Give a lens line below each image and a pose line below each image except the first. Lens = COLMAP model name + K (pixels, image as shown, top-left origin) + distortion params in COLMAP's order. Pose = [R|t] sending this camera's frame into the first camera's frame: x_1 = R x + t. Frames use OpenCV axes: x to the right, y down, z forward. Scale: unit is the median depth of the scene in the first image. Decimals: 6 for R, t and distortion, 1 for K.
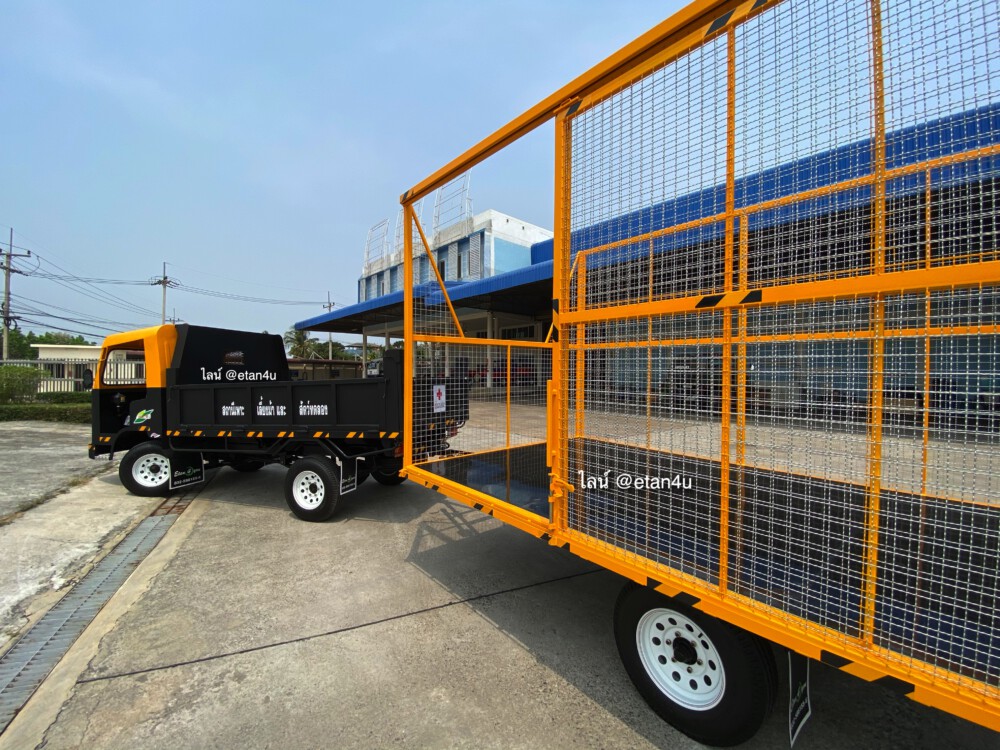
lens RADIAL K [[408.8, 0, 499.6], [0, 408.8, 379.4], [0, 0, 1]] dist [0.030036, -0.025286]
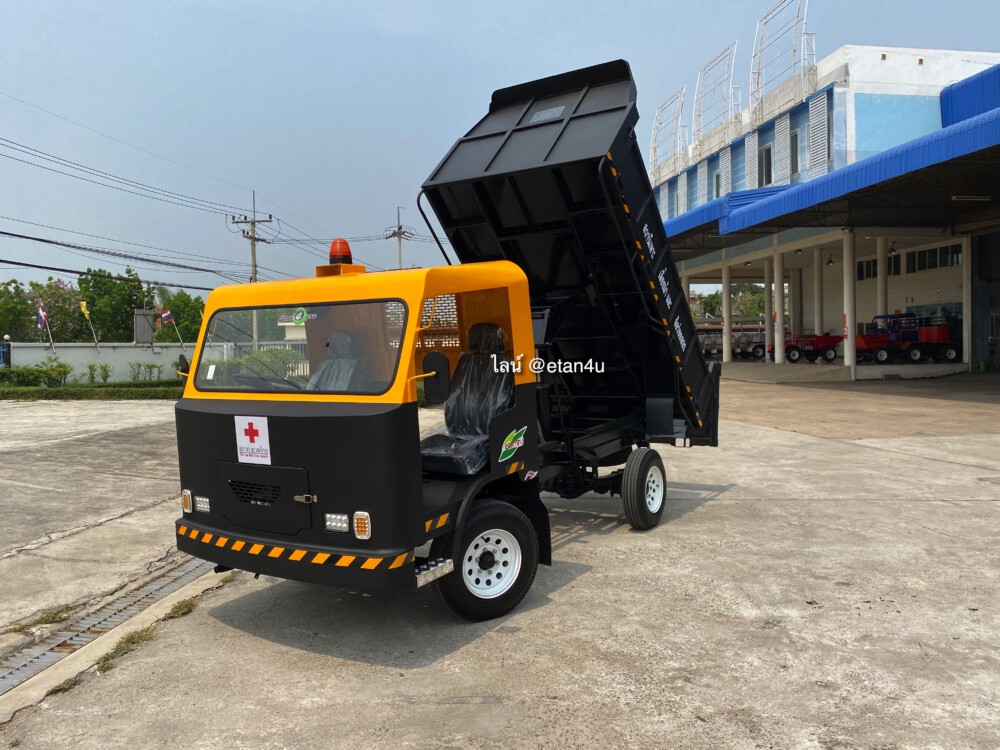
lens RADIAL K [[765.4, 0, 500.0], [0, 765.4, 375.0], [0, 0, 1]] dist [0.047950, -0.061600]
pose [[0.847262, -0.007735, -0.531118, 0.128540], [0.021735, 0.999561, 0.020116, 0.003446], [0.530730, -0.028588, 0.847059, -0.147610]]
